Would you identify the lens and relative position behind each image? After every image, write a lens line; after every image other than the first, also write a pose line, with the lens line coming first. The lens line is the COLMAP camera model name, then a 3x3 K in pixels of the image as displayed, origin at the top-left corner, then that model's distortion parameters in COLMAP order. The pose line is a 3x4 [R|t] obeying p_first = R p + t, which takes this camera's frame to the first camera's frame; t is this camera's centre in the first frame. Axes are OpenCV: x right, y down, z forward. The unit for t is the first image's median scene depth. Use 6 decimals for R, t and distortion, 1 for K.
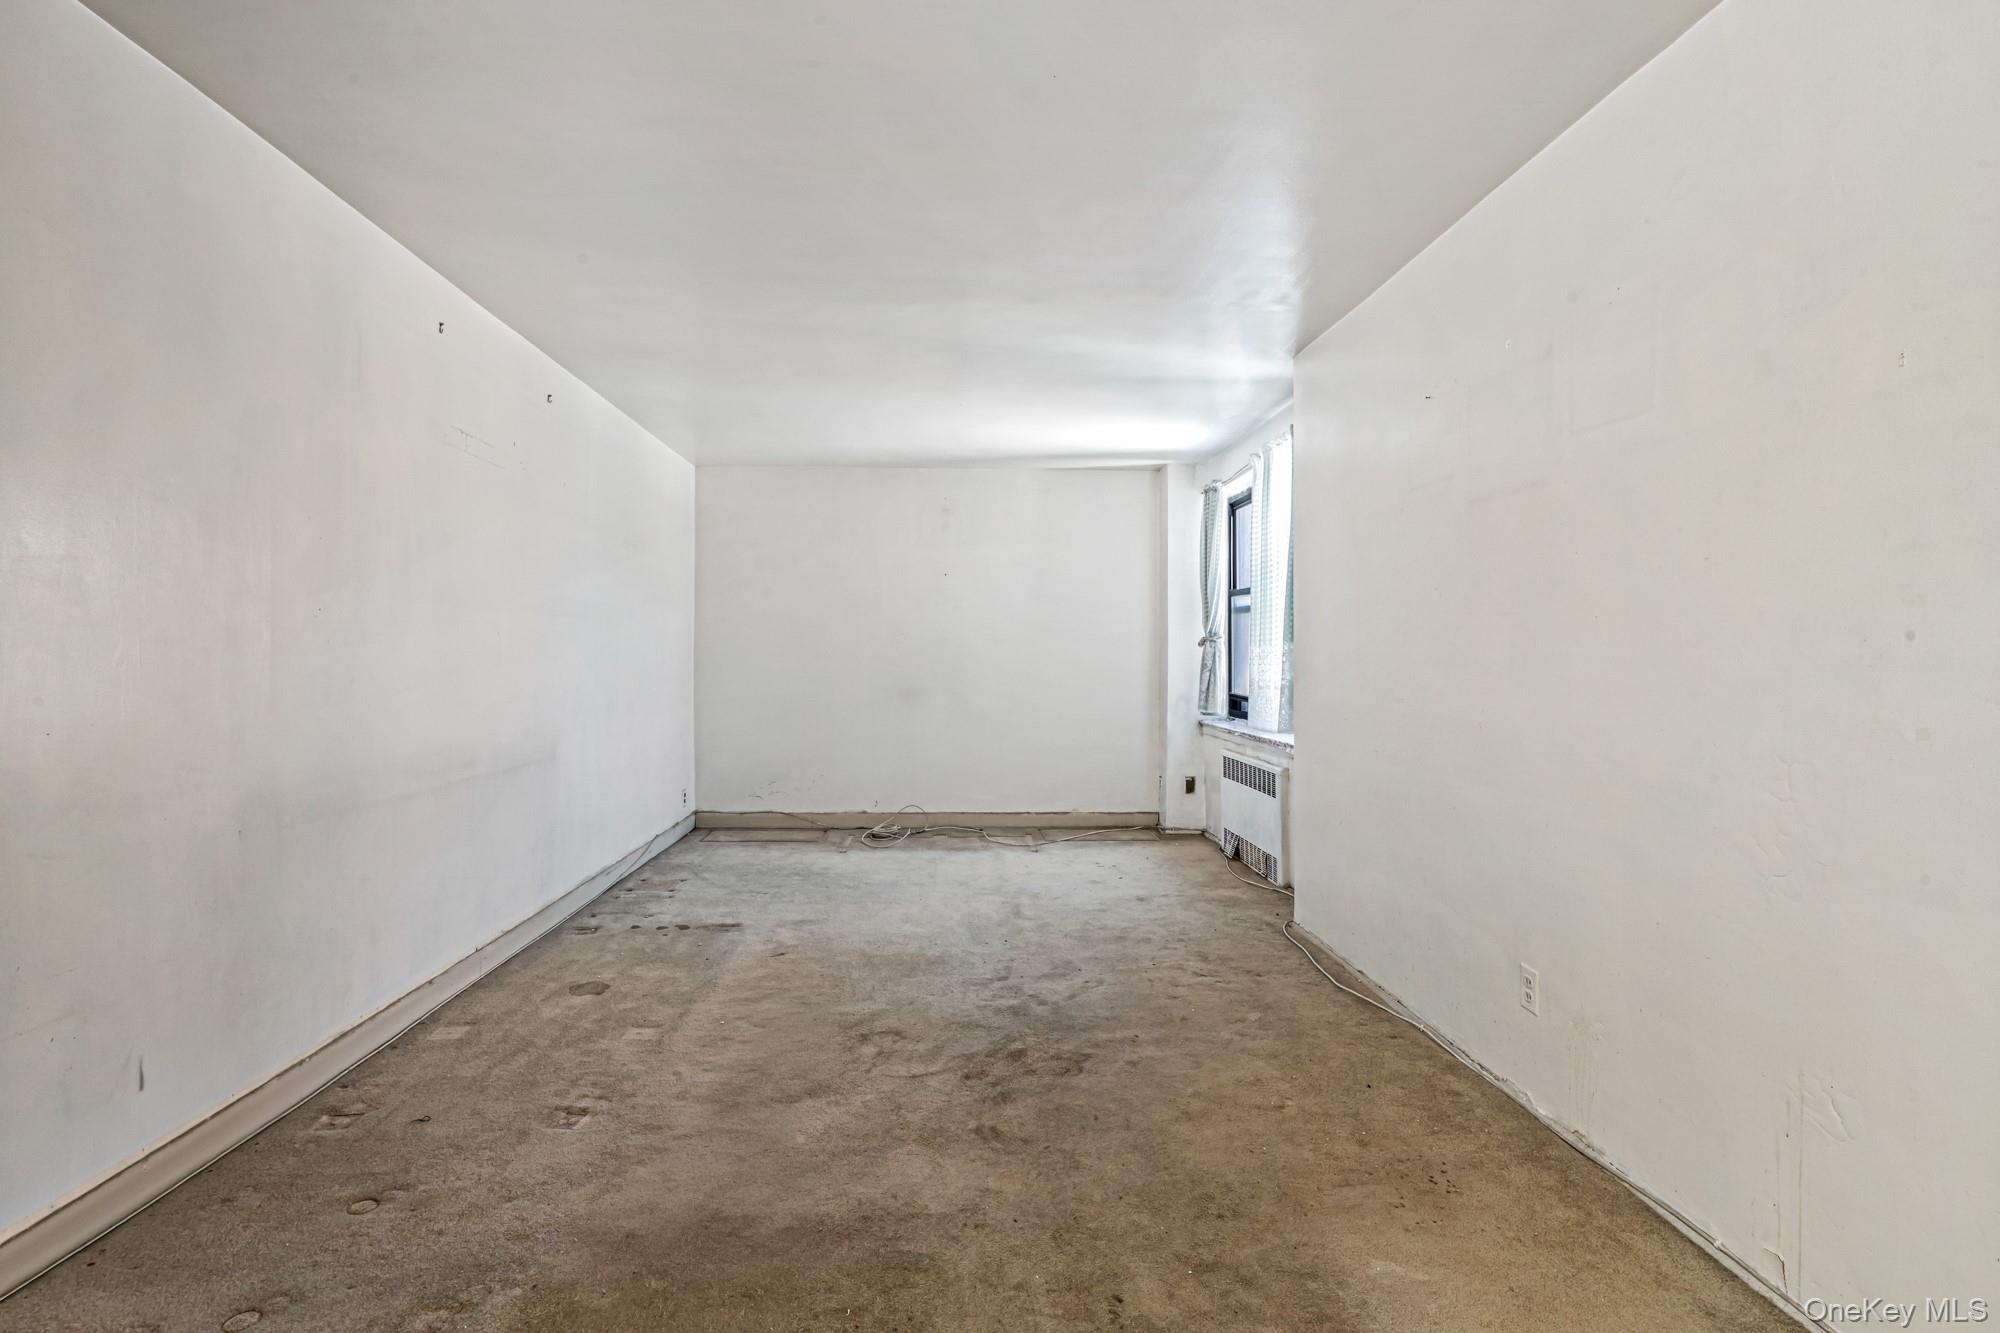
lens RADIAL K [[929.3, 0, 982.7], [0, 929.3, 658.8], [0, 0, 1]] dist [0.001166, 0.000617]
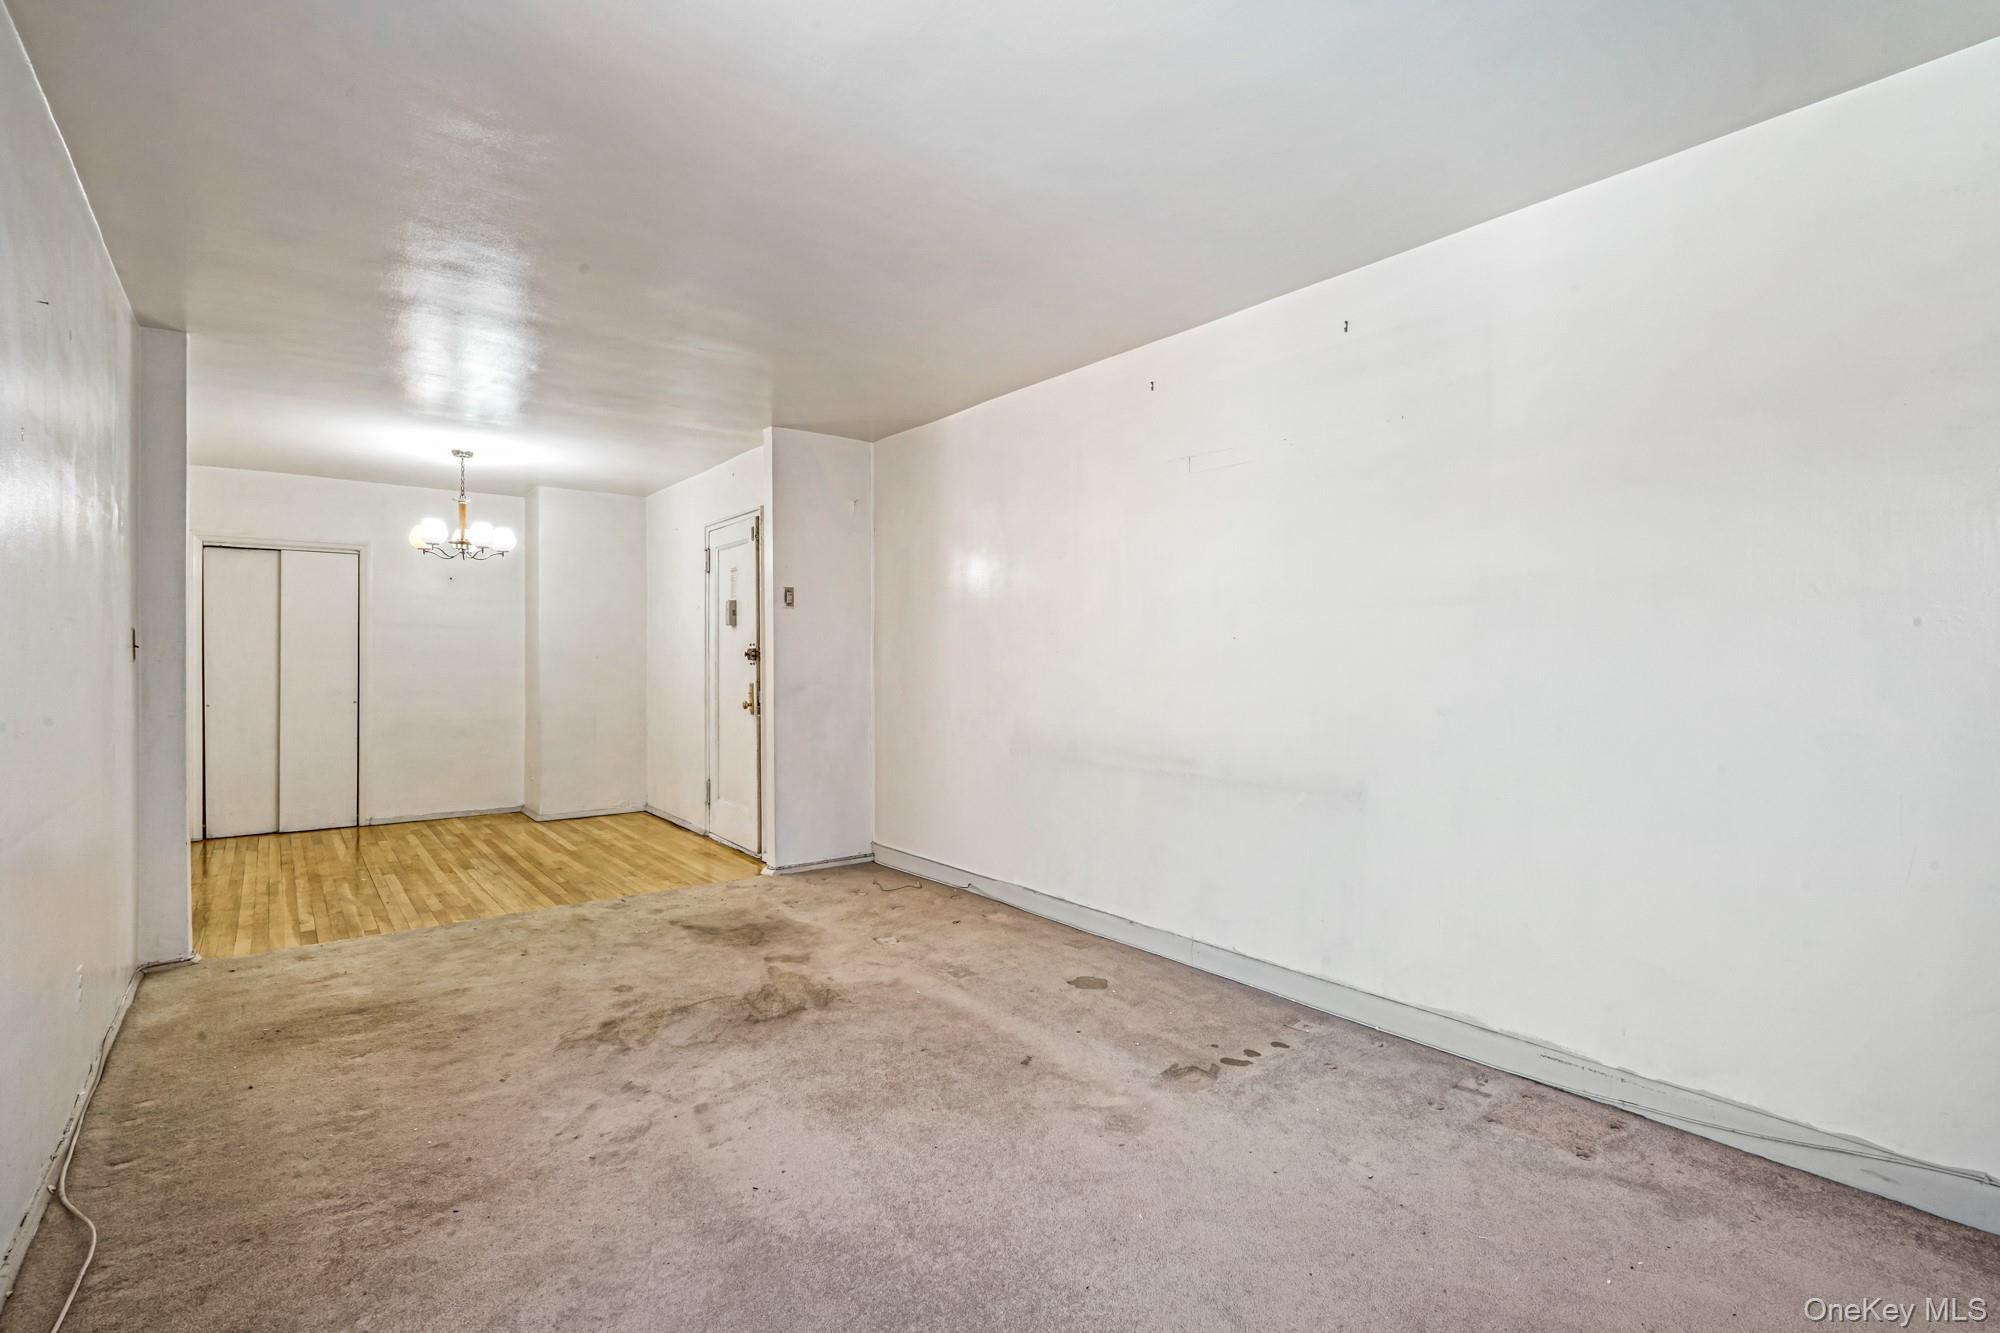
lens RADIAL K [[929.3, 0, 982.7], [0, 929.3, 658.8], [0, 0, 1]] dist [0.001166, 0.000617]
pose [[-0.813271, -0.000719, -0.581885, 0.217496], [-0.003533, 0.999987, 0.003703, -0.007000], [0.581875, 0.005067, -0.813263, 1.403425]]
